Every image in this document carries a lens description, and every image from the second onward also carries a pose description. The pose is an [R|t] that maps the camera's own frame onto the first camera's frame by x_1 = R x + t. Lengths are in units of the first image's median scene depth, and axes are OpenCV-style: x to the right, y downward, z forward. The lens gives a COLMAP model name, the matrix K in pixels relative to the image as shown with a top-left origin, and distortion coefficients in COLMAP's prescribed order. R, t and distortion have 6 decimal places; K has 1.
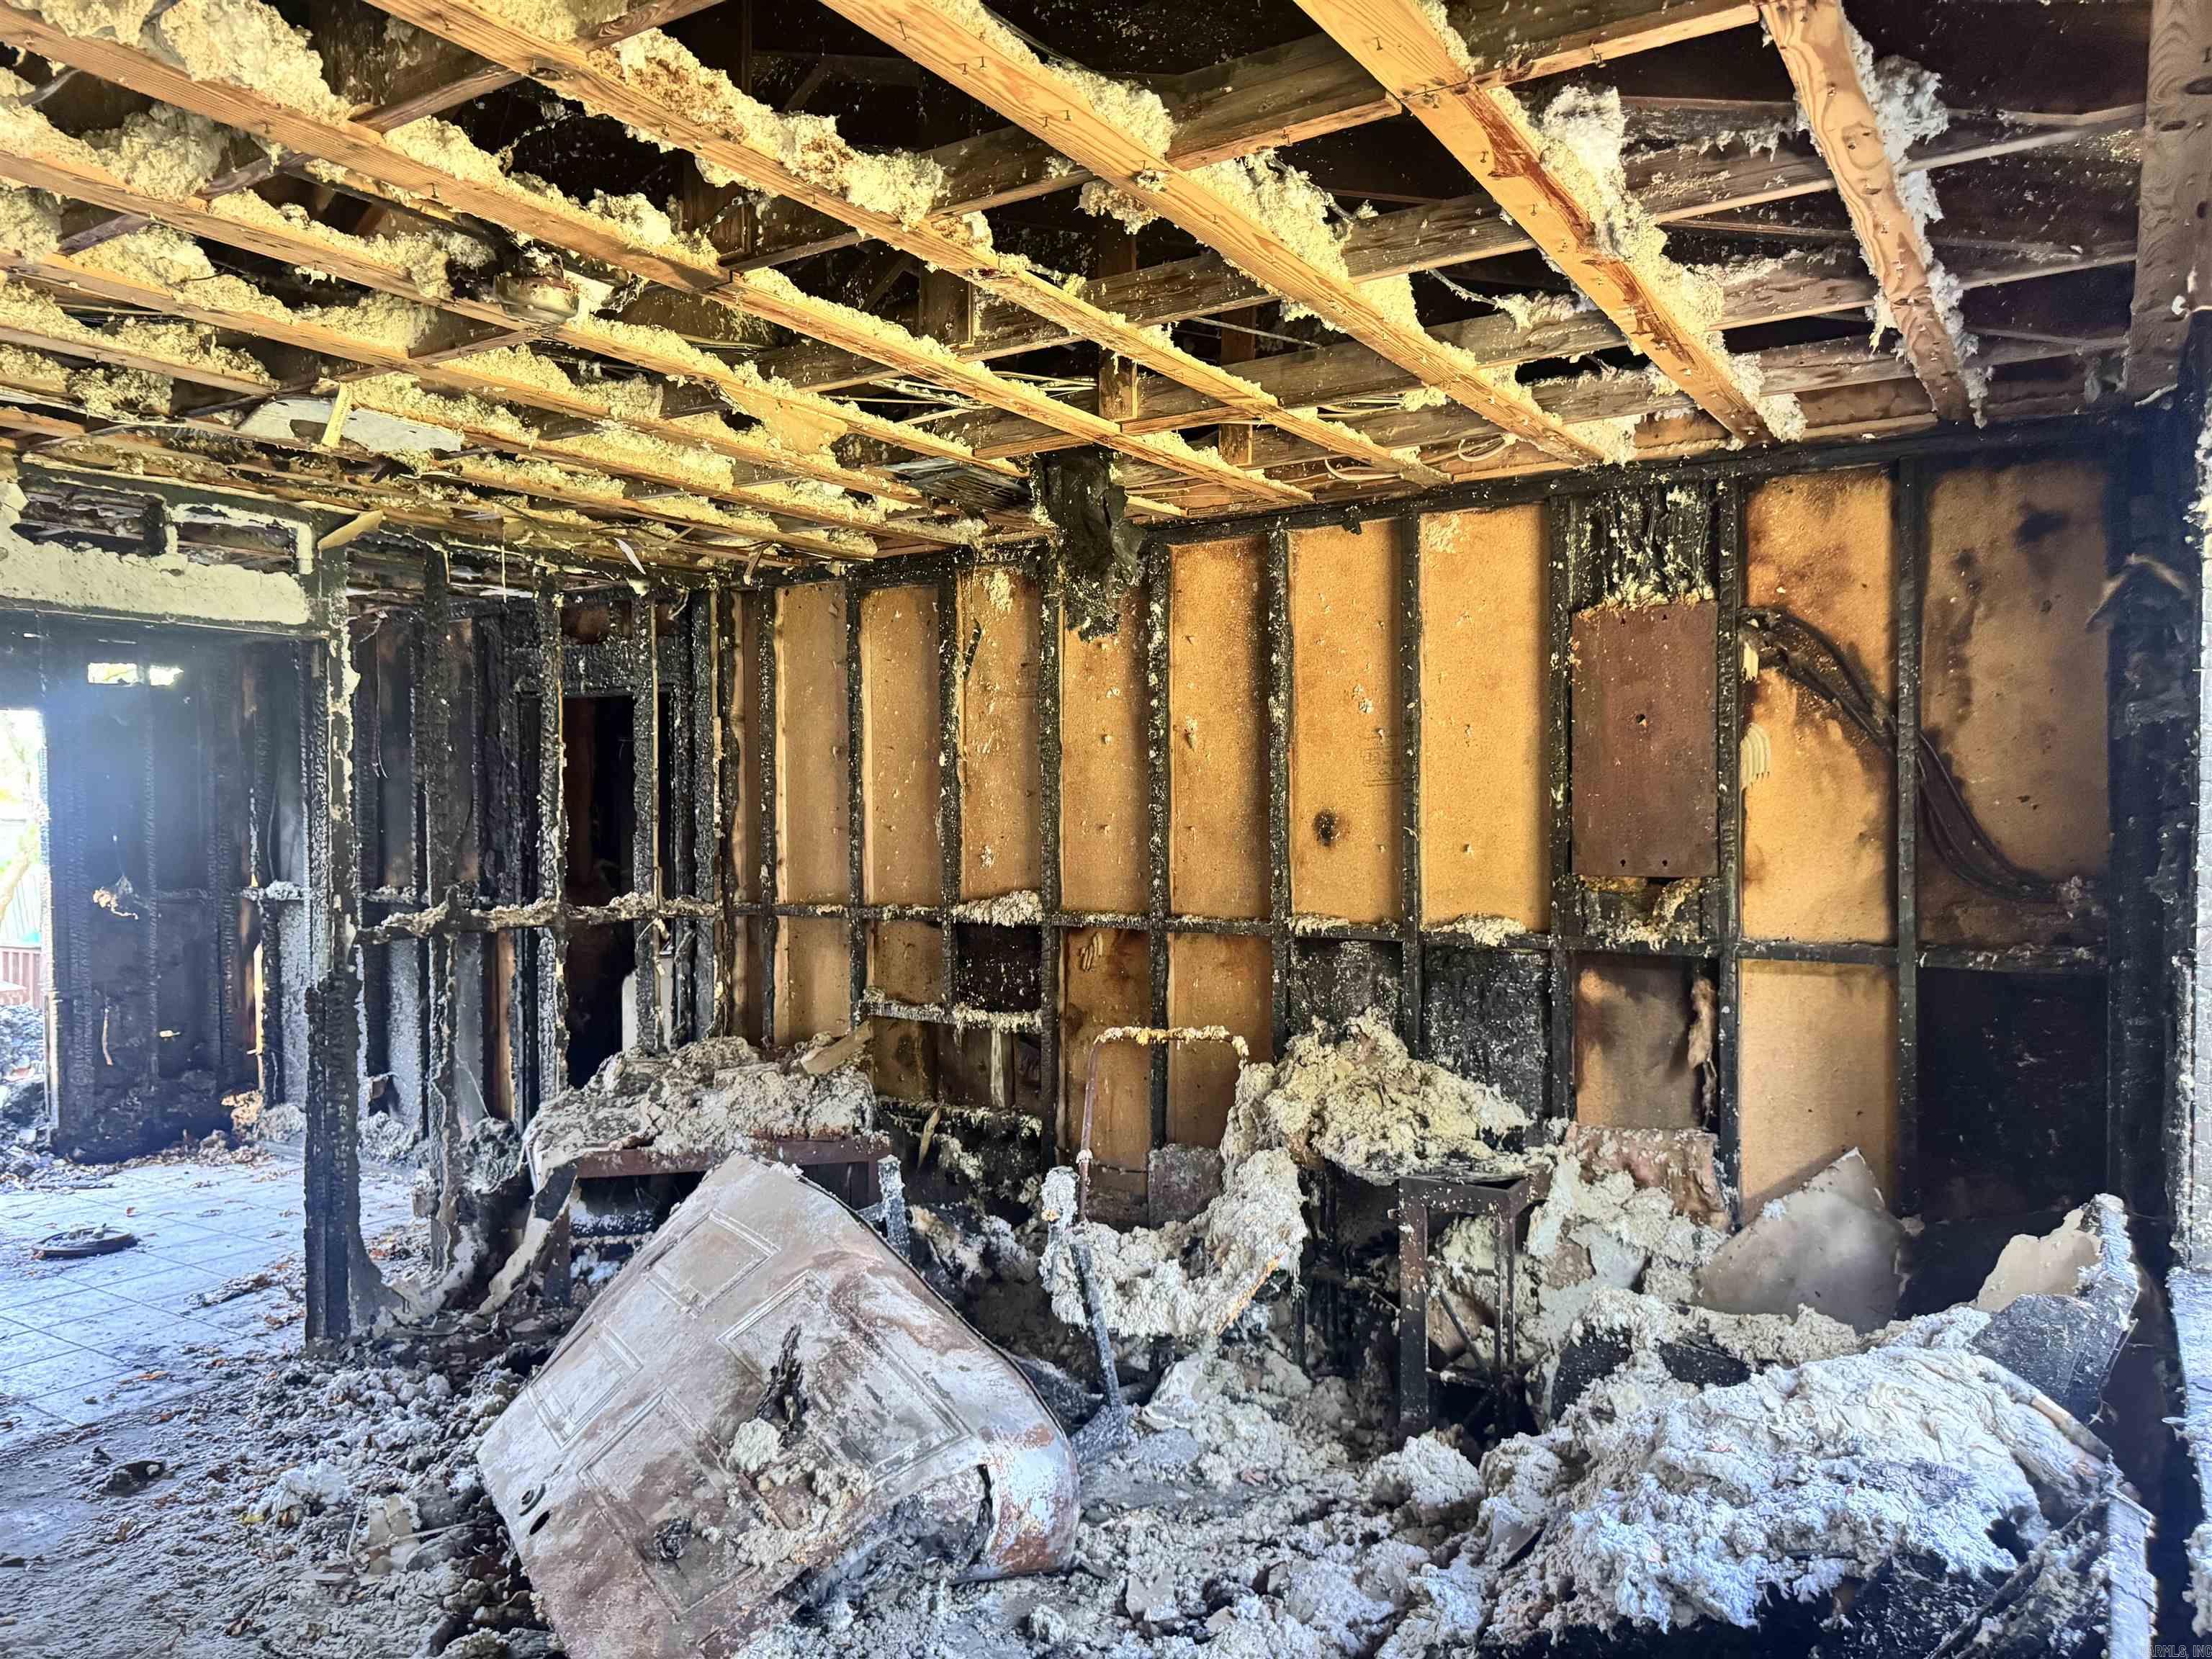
lens RADIAL K [[1533.3, 0, 1093.4], [0, 1533.3, 833.8], [0, 0, 1]] dist [0.047748, -0.075244]
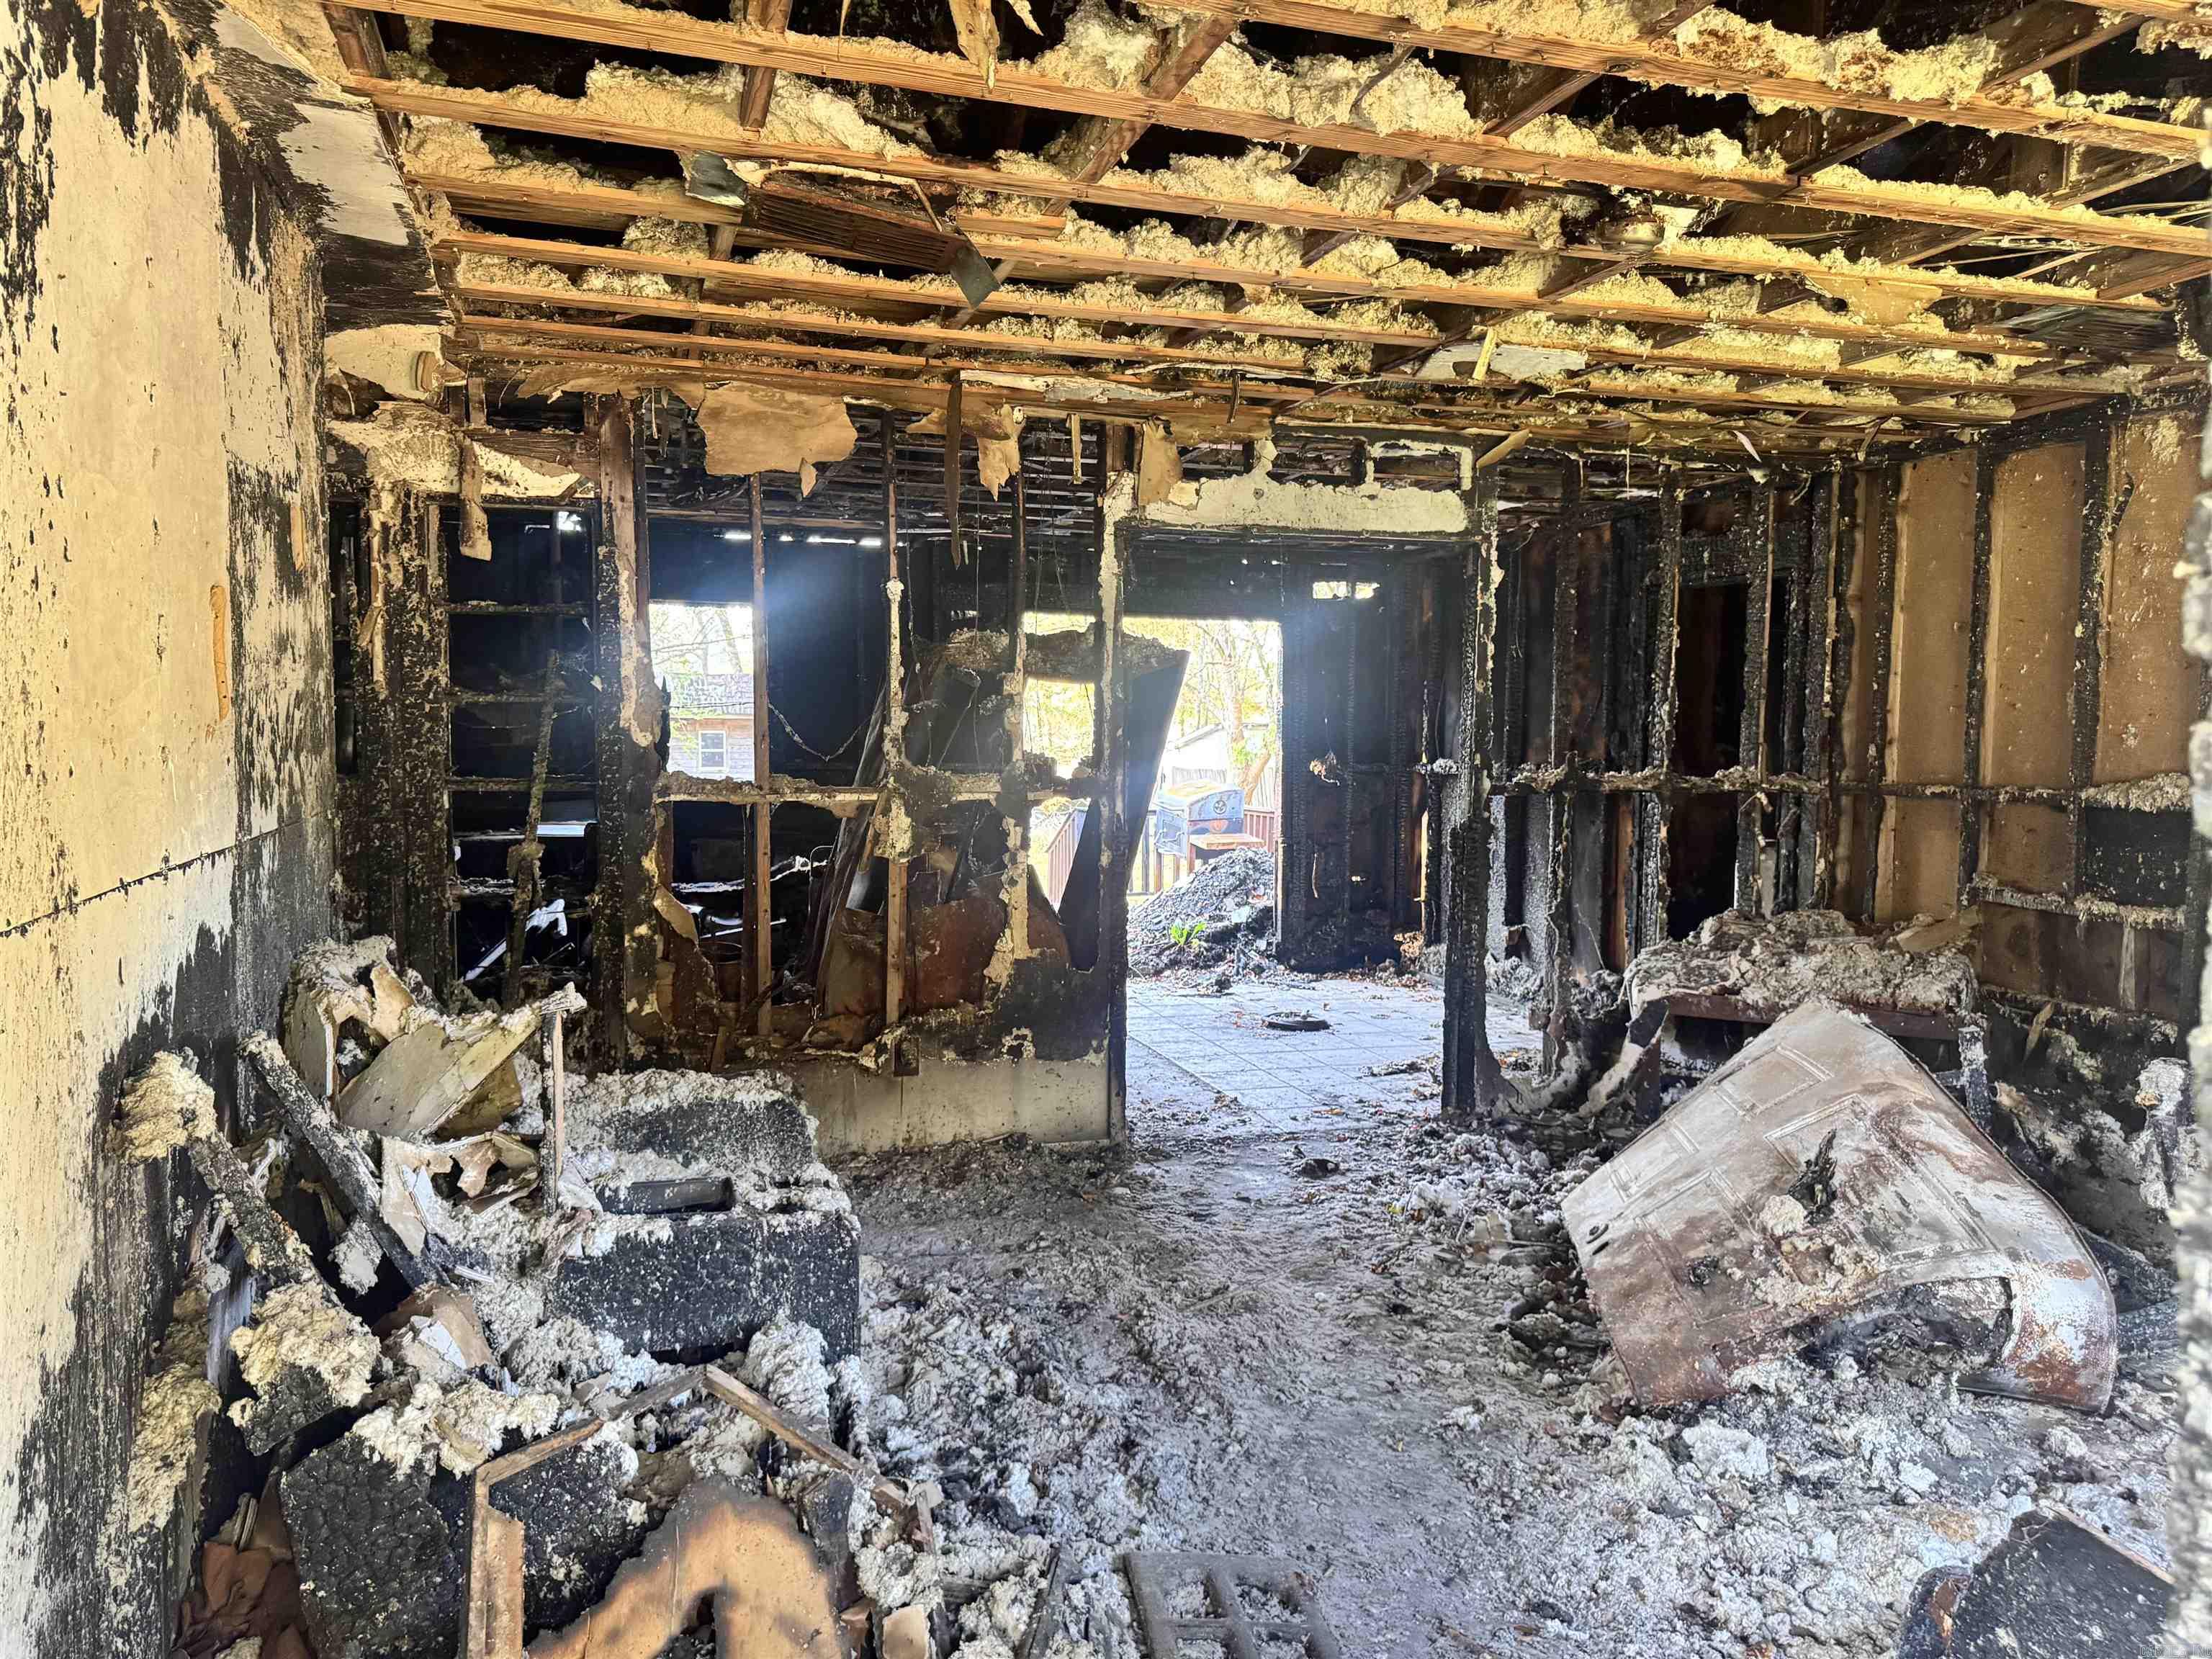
lens RADIAL K [[1533.3, 0, 1093.4], [0, 1533.3, 833.8], [0, 0, 1]] dist [0.047748, -0.075244]
pose [[0.753942, 0.058720, -0.654311, 0.085142], [-0.022520, 0.997722, 0.063590, 0.034410], [0.656555, -0.033208, 0.753547, -0.125588]]
